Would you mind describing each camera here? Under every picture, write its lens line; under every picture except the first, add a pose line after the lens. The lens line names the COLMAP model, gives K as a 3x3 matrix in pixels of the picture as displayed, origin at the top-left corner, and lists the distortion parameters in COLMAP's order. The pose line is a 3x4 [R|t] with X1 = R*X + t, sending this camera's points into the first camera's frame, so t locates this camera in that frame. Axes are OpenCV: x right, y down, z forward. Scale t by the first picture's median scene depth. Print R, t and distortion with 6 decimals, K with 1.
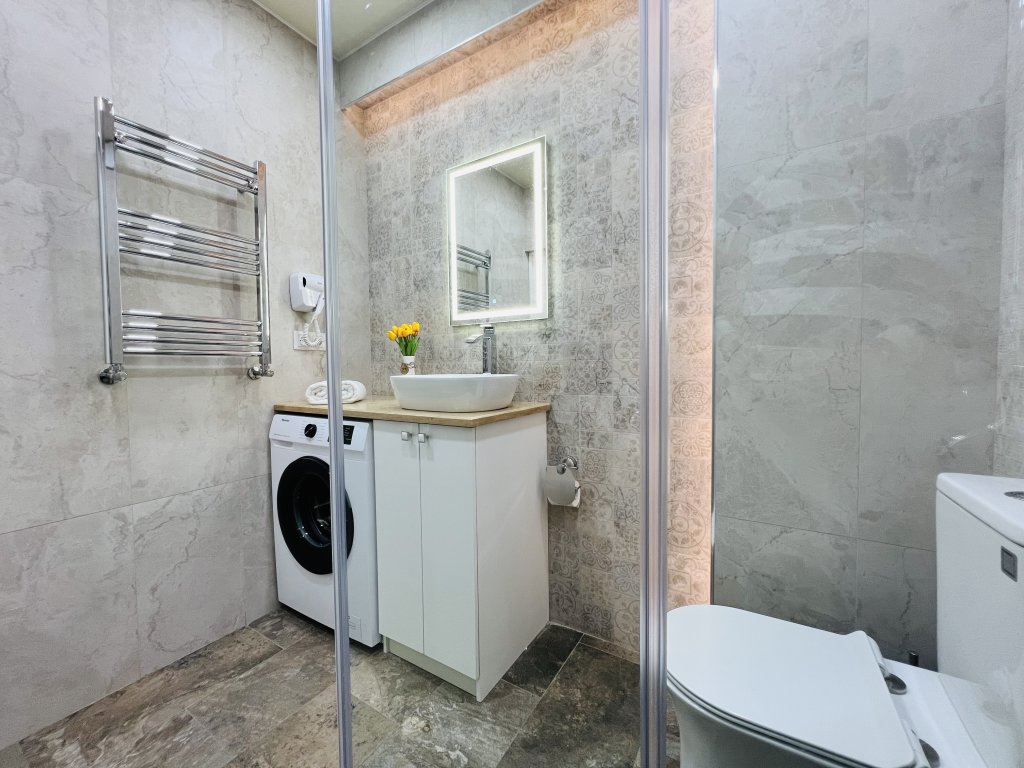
lens RADIAL K [[402.7, 0, 509.0], [0, 402.7, 384.6], [0, 0, 1]] dist [-0.004051, 0.001504]
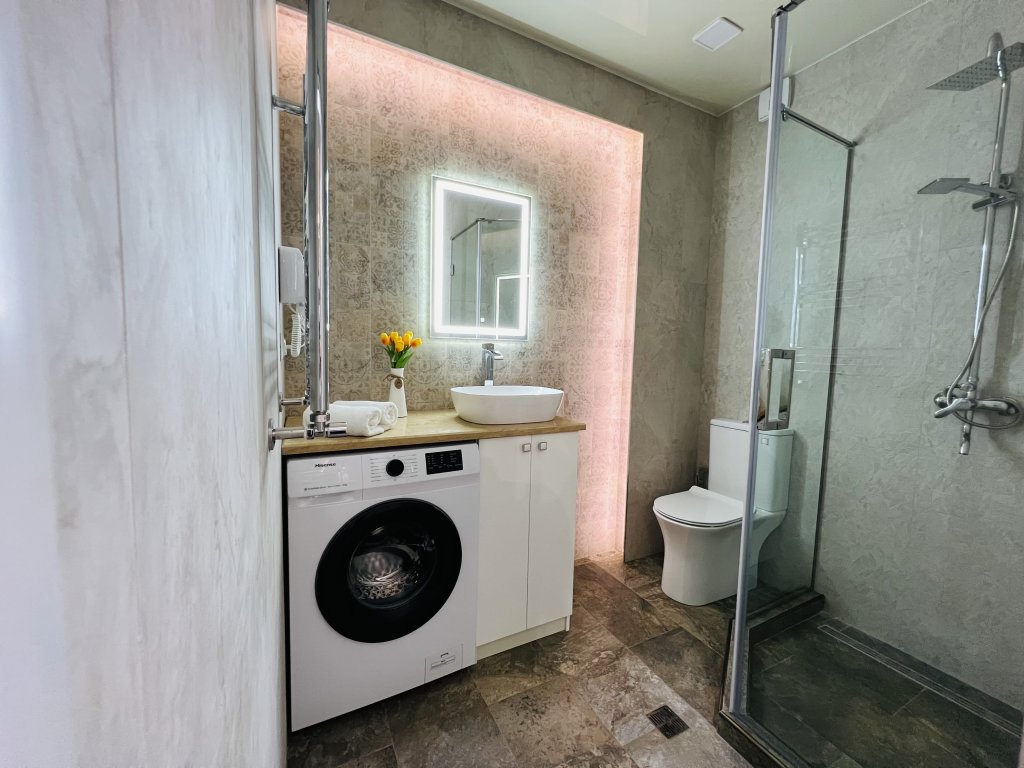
lens RADIAL K [[402.7, 0, 510.3], [0, 402.7, 384.2], [0, 0, 1]] dist [-0.004051, 0.001504]
pose [[0.523397, -0.046451, 0.850822, -0.884730], [0.009853, 0.998776, 0.048467, -0.076485], [-0.852032, -0.016984, 0.523215, 0.320911]]
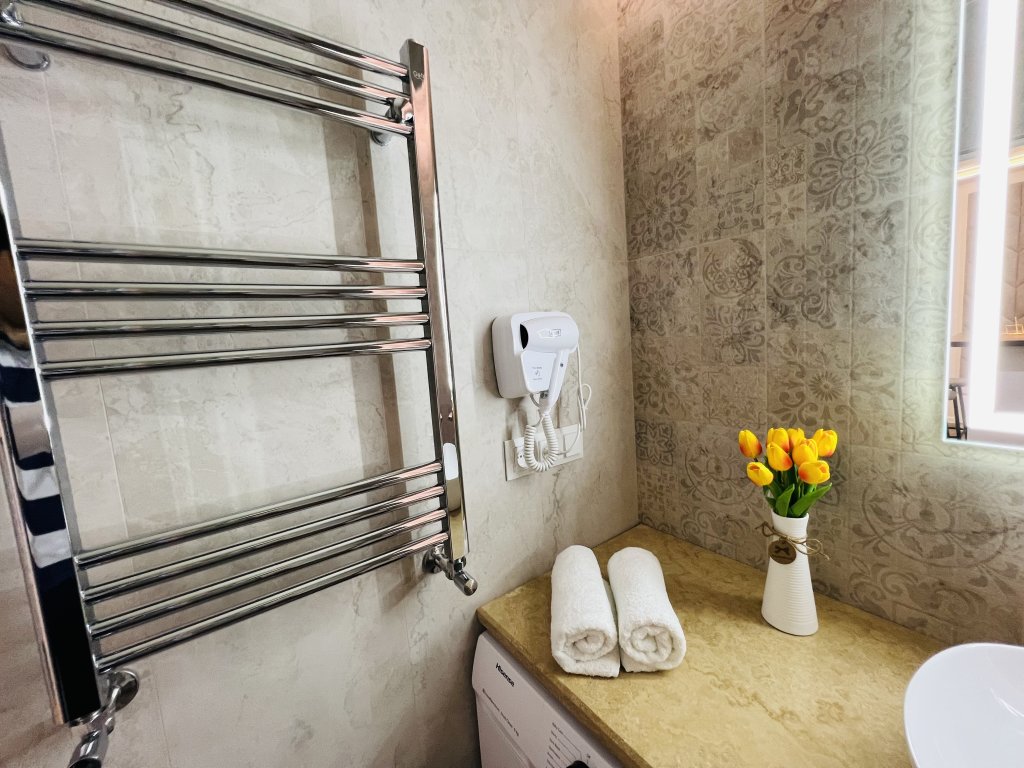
lens RADIAL K [[402.7, 0, 516.2], [0, 402.7, 380.0], [0, 0, 1]] dist [-0.004051, 0.001504]
pose [[0.929766, -0.016991, -0.367758, -0.348947], [0.046708, 0.996306, 0.072055, -0.233275], [0.365175, -0.084172, 0.927126, 0.578557]]
